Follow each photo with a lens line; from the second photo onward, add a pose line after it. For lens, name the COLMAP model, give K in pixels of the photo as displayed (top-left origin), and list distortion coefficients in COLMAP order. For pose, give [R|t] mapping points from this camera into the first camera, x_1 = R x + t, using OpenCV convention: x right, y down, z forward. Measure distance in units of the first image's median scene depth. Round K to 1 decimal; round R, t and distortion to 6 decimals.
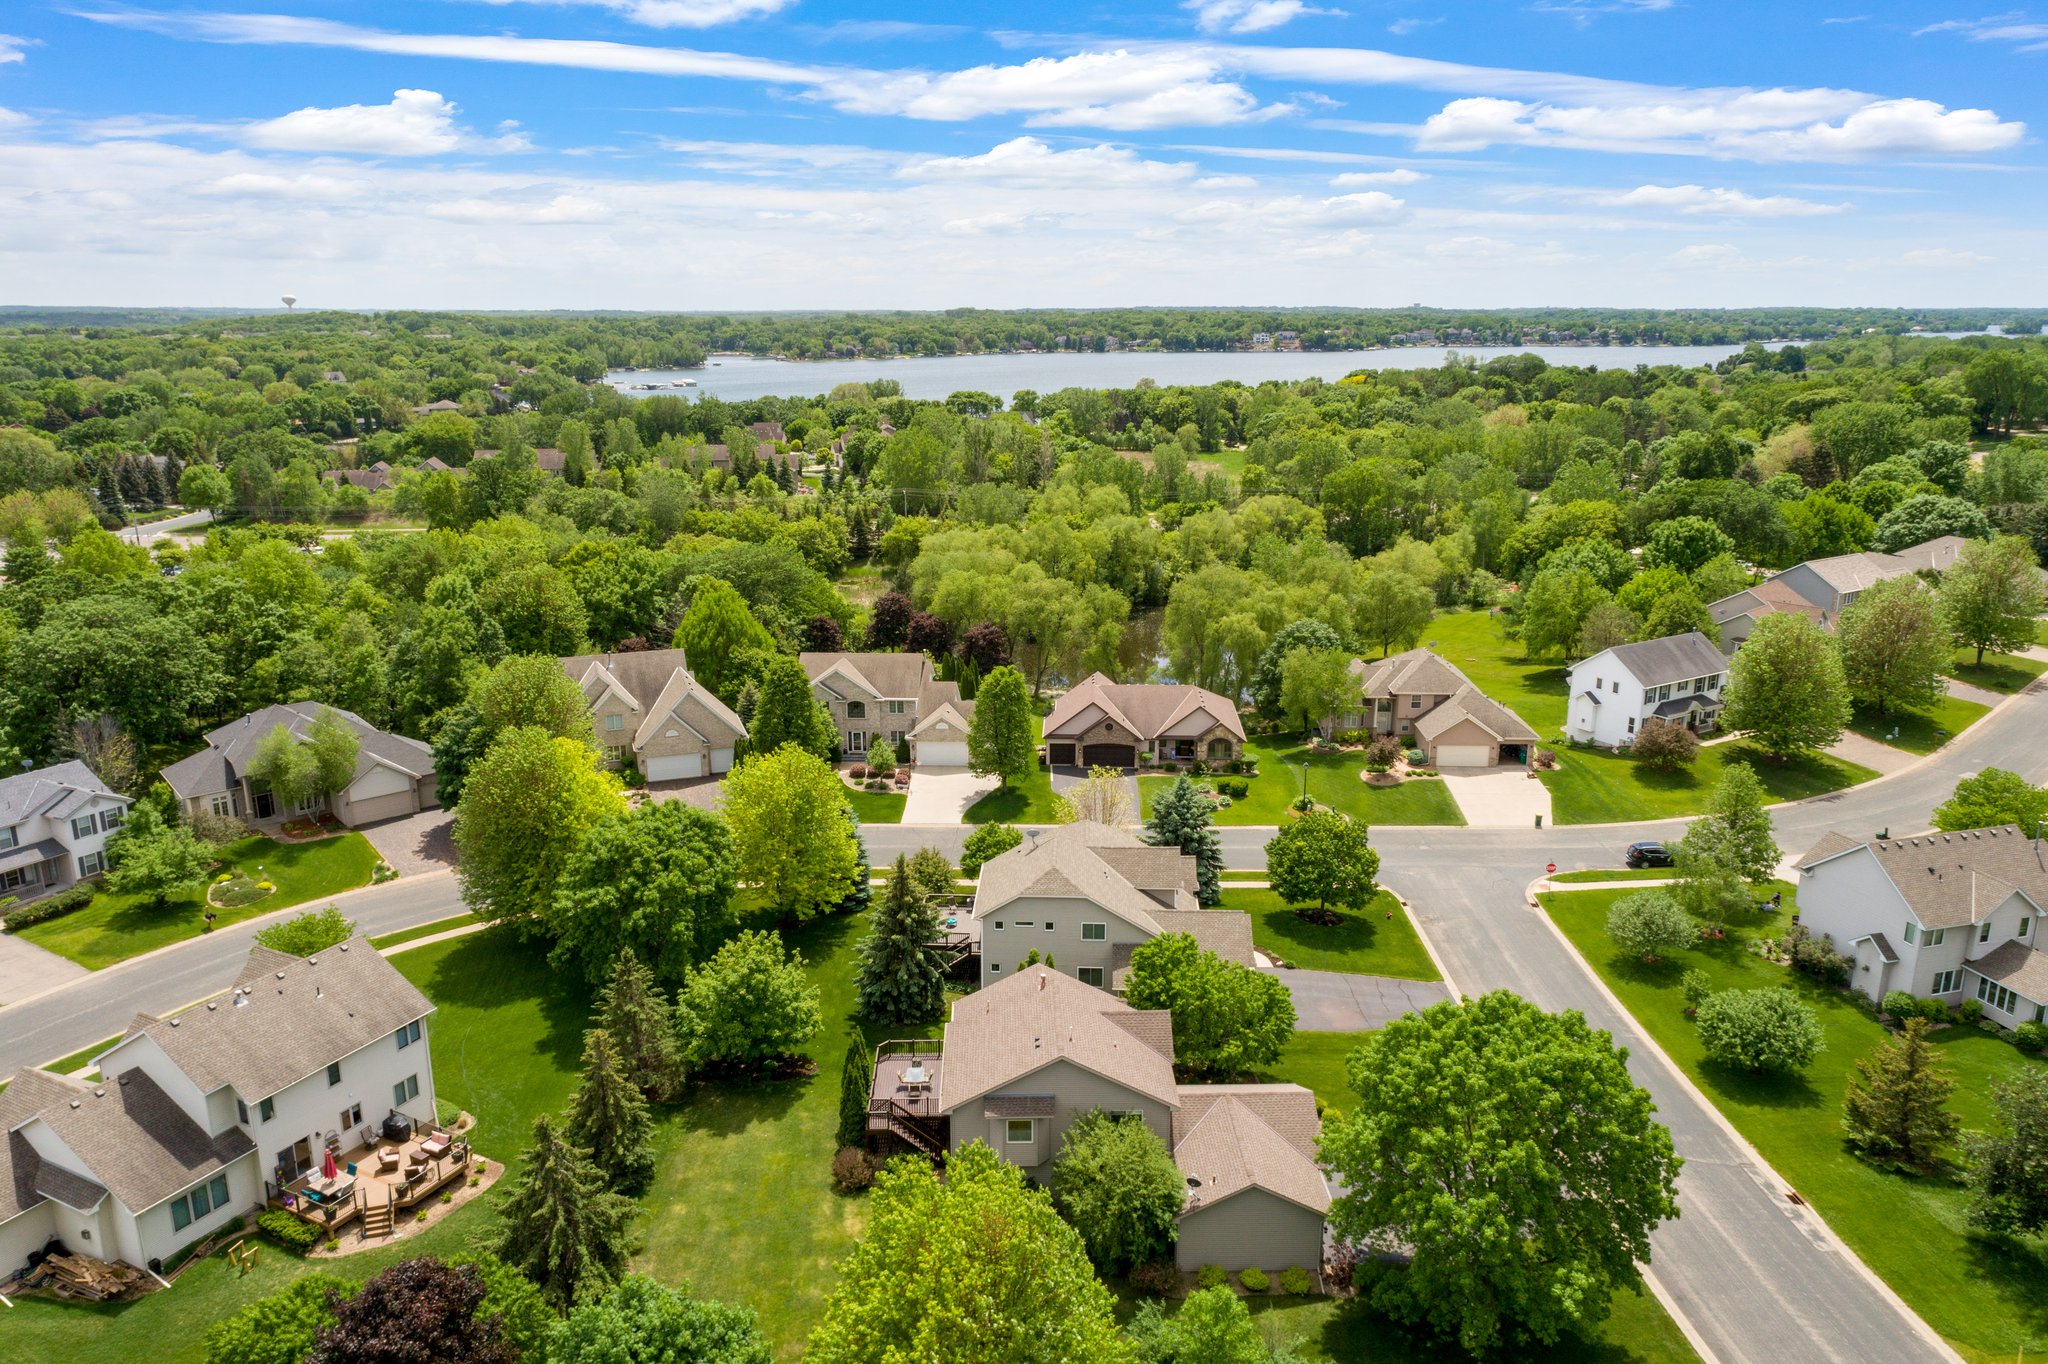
lens RADIAL K [[1409.7, 0, 1006.9], [0, 1409.7, 694.3], [0, 0, 1]] dist [-0.008595, 0.017958]
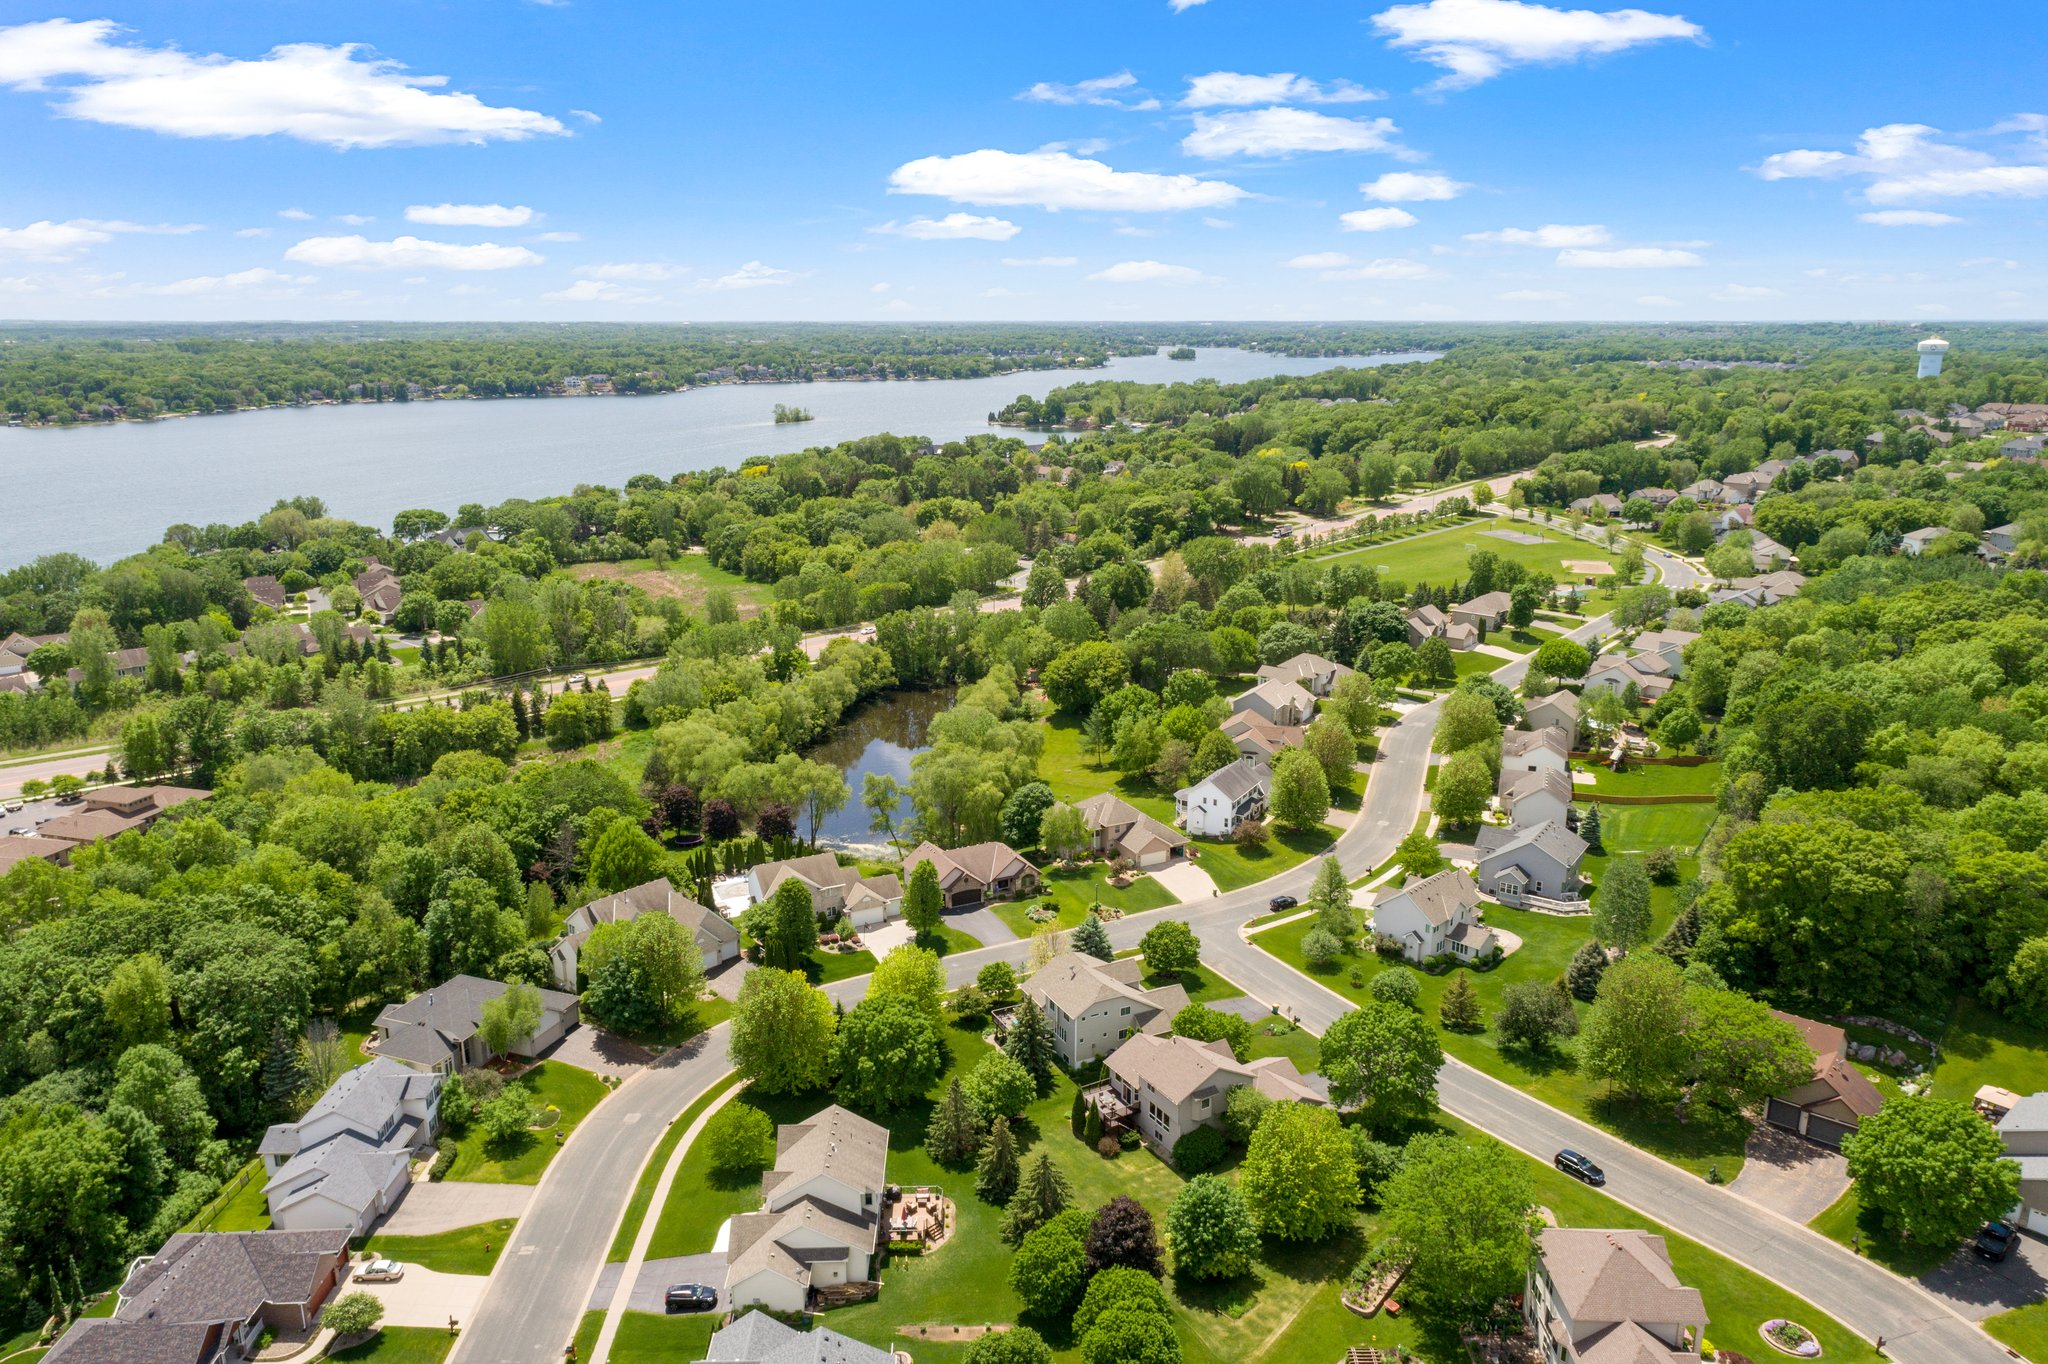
lens RADIAL K [[1409.7, 0, 1032.1], [0, 1409.7, 701.8], [0, 0, 1]] dist [-0.008595, 0.017958]
pose [[0.870226, -0.125854, 0.476306, -0.589154], [0.127025, 0.991449, 0.029892, -0.212380], [-0.475995, 0.034490, 0.878771, -0.436842]]
